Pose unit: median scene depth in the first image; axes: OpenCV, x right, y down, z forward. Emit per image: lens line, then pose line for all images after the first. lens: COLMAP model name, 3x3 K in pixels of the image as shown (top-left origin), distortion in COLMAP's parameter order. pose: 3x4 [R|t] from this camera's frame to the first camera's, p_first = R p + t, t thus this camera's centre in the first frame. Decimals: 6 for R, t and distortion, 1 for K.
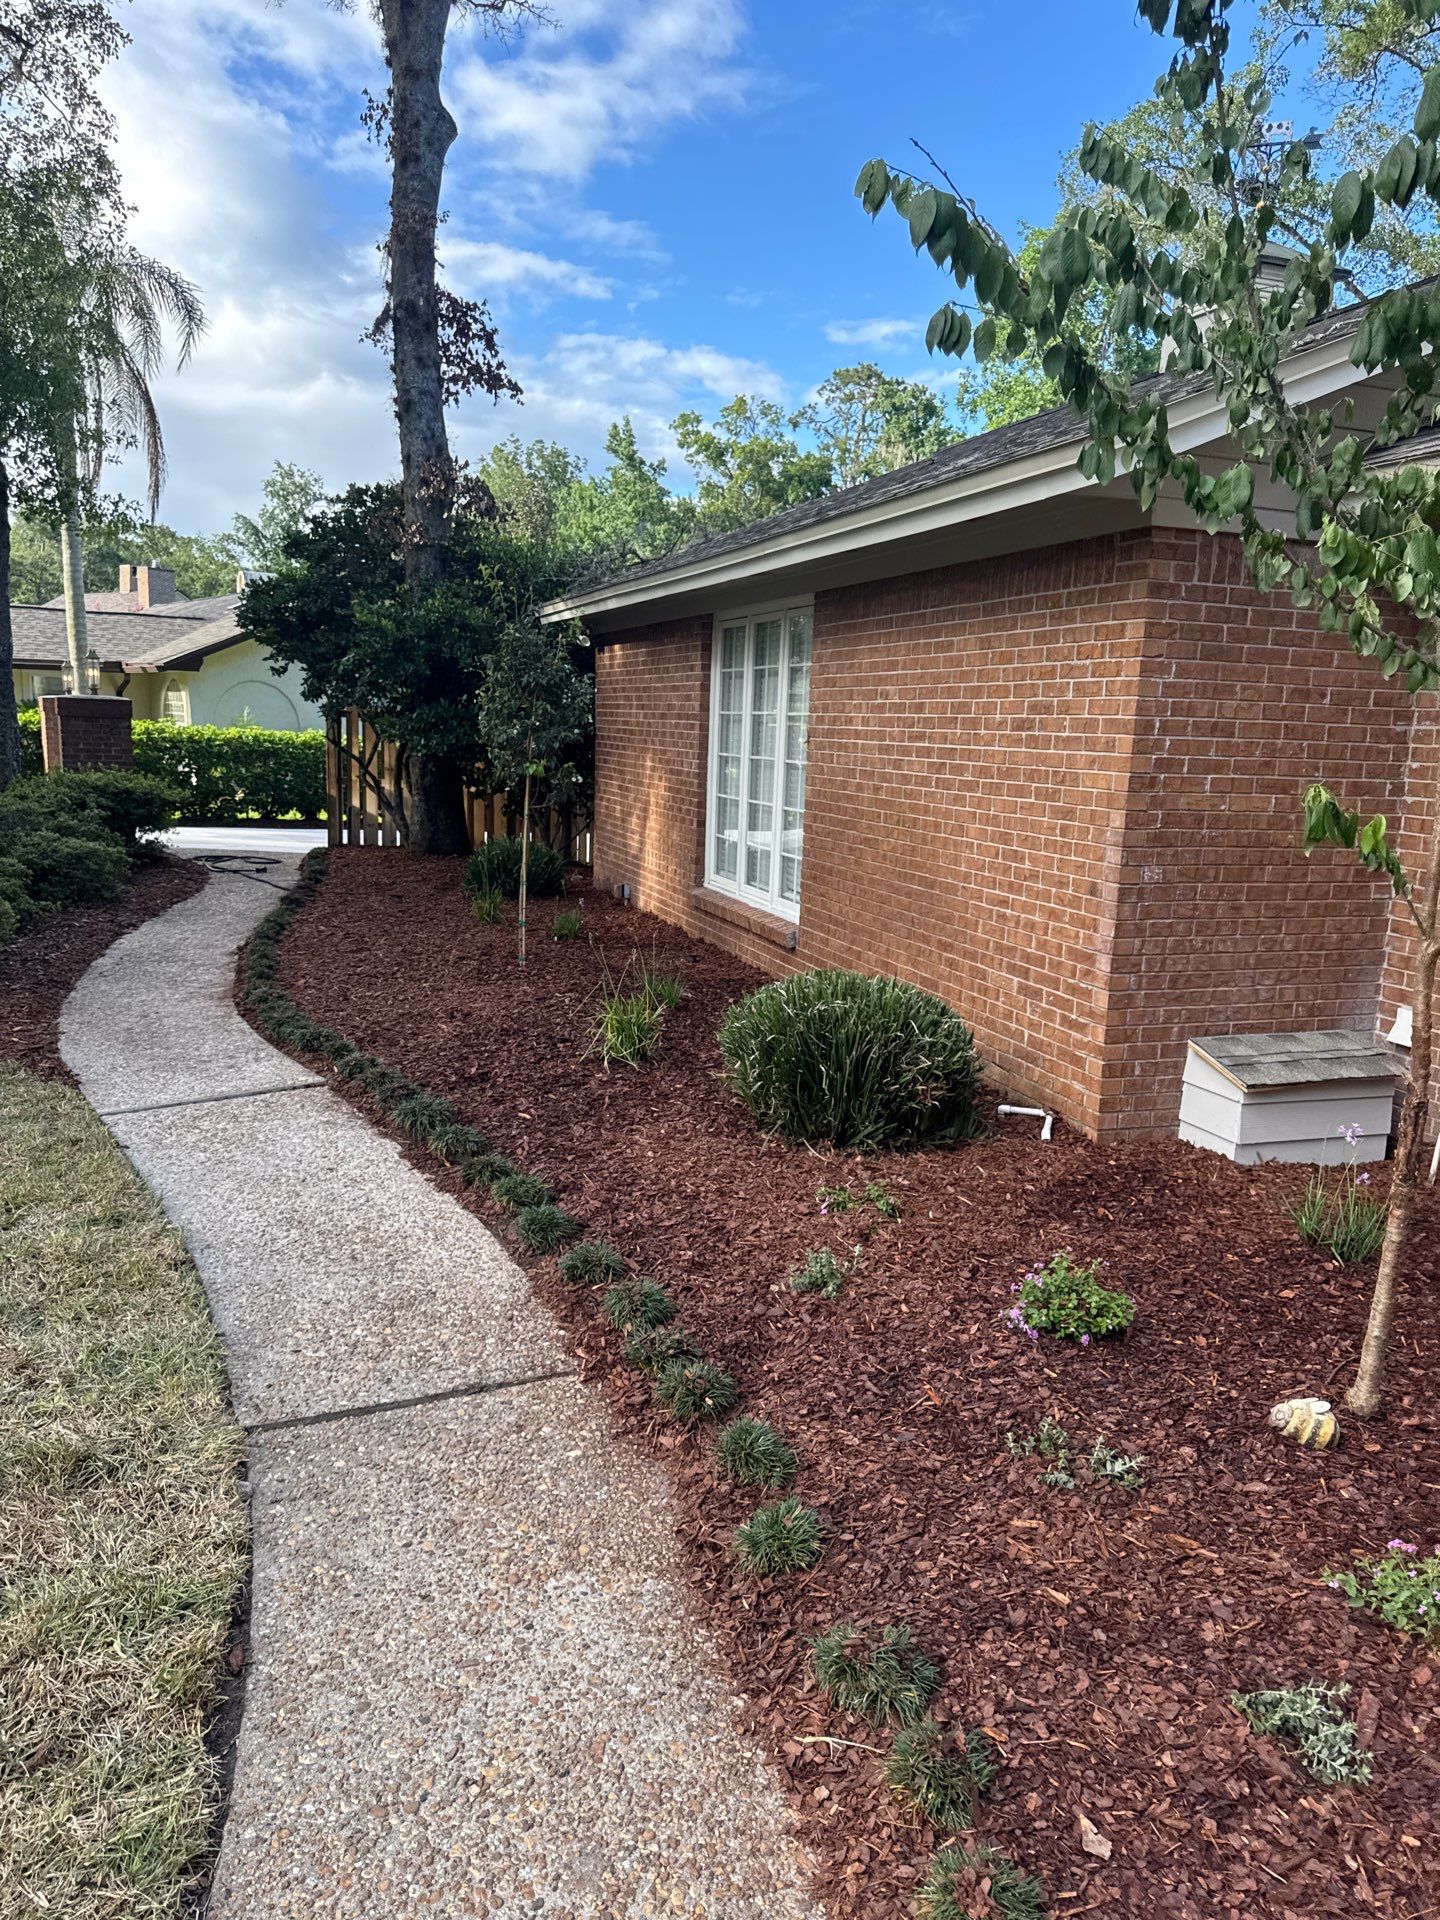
lens RADIAL K [[1362.0, 0, 716.0], [0, 1362.0, 964.6], [0, 0, 1]] dist [0.082011, -0.100247]
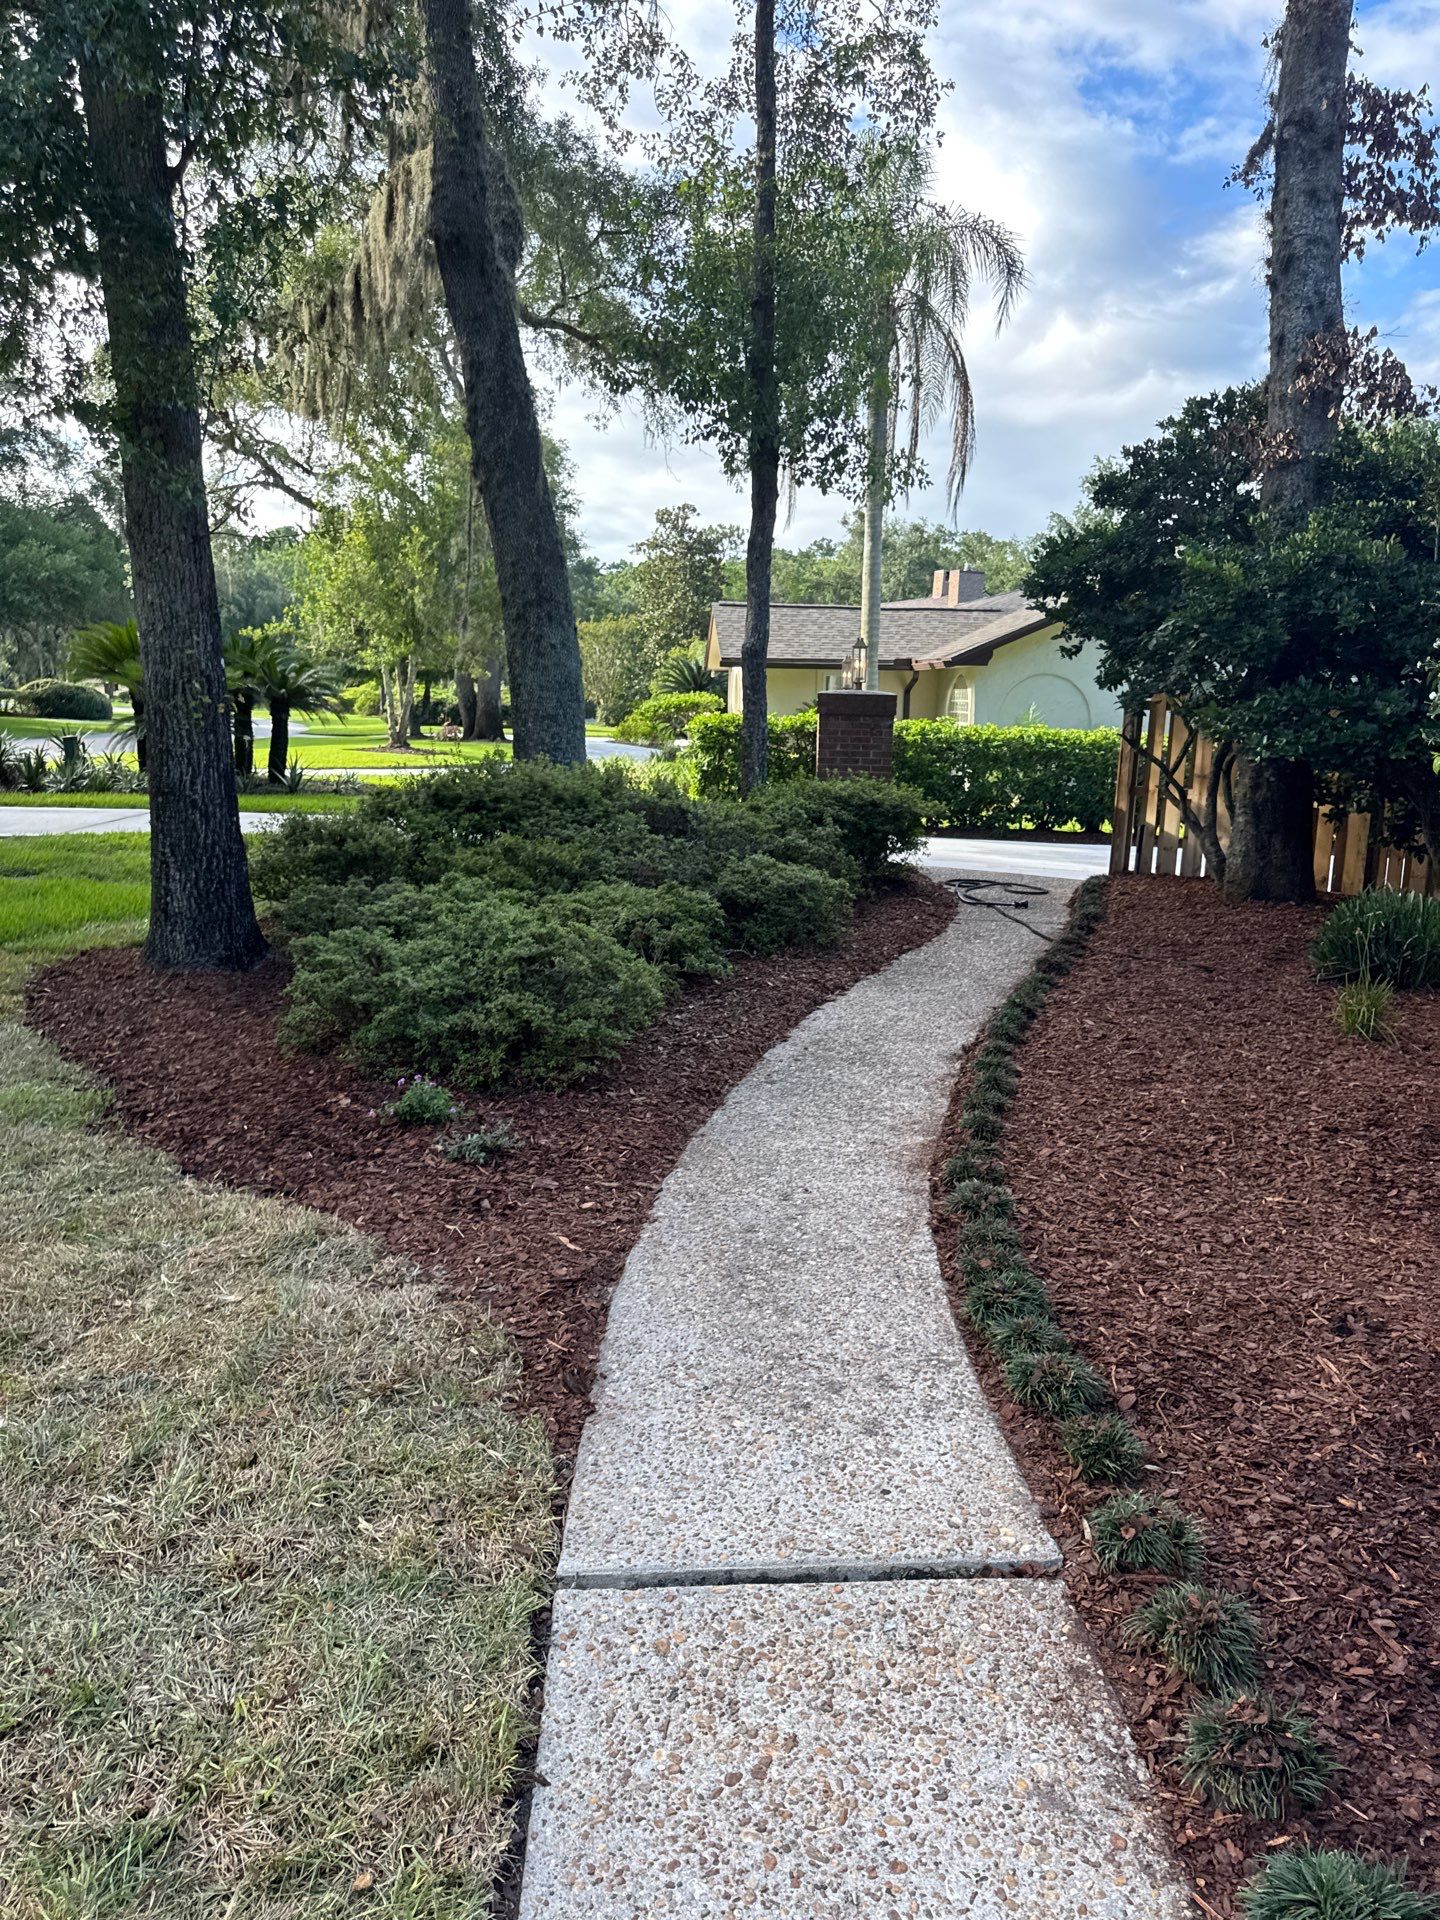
lens RADIAL K [[1348.9, 0, 649.4], [0, 1348.9, 972.8], [0, 0, 1]] dist [-0.031349, -0.002733]
pose [[0.823886, 0.092530, -0.559151, -0.076539], [-0.087213, 0.995530, 0.036240, -0.041121], [0.560005, 0.018908, 0.828274, 0.254597]]
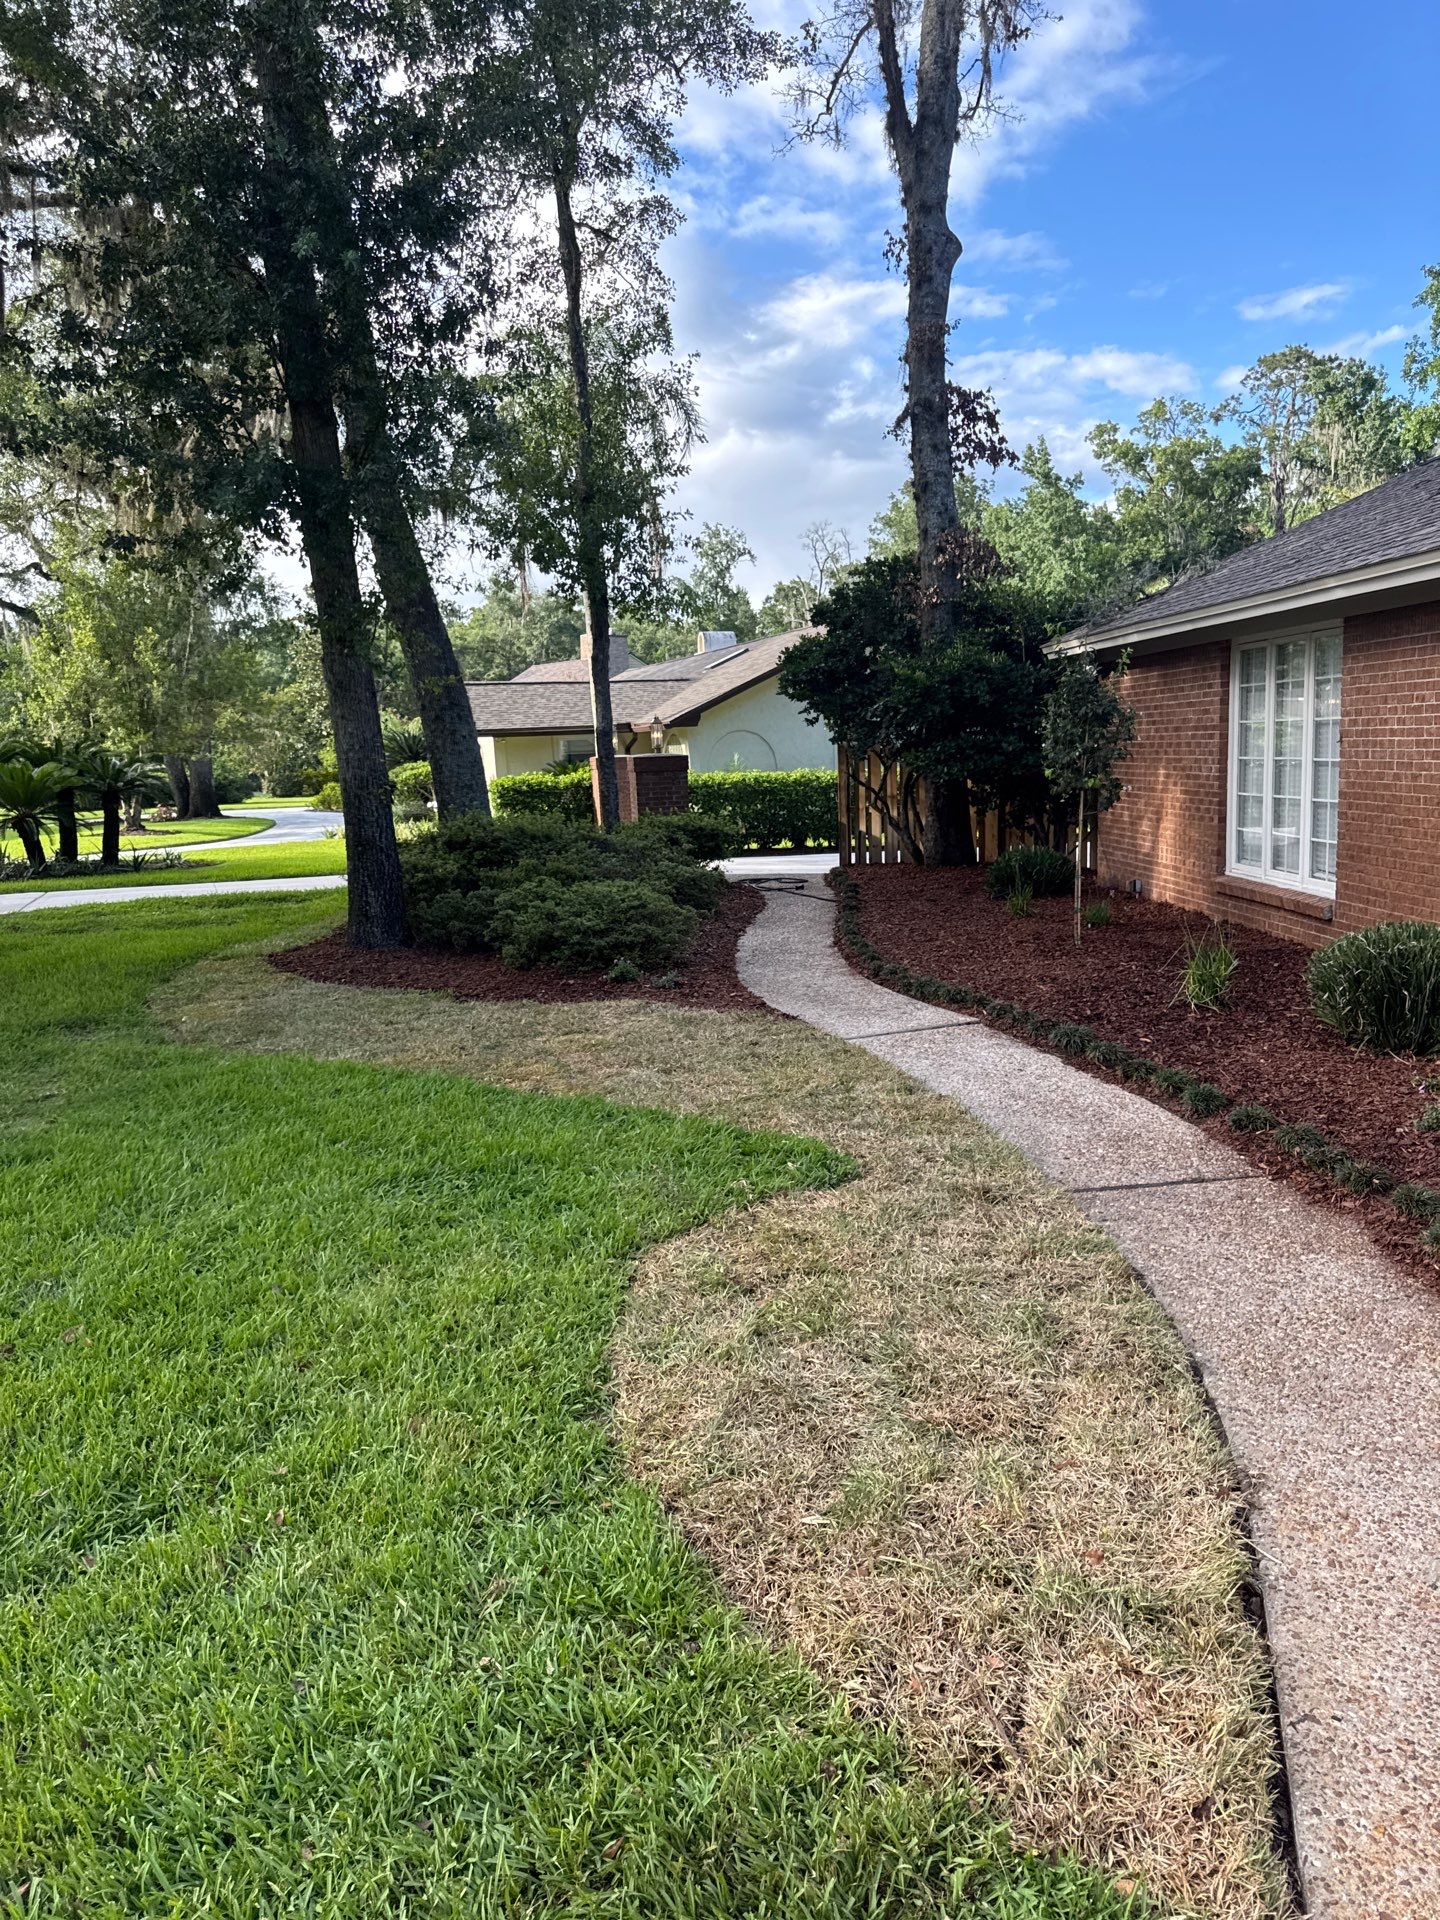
lens RADIAL K [[1351.8, 0, 717.4], [0, 1351.8, 967.7], [0, 0, 1]] dist [0.090671, -0.150296]
pose [[0.955860, -0.029290, -0.292359, -0.059583], [0.025147, 0.999523, -0.017922, 0.021587], [0.292745, 0.009779, 0.956141, -0.155867]]
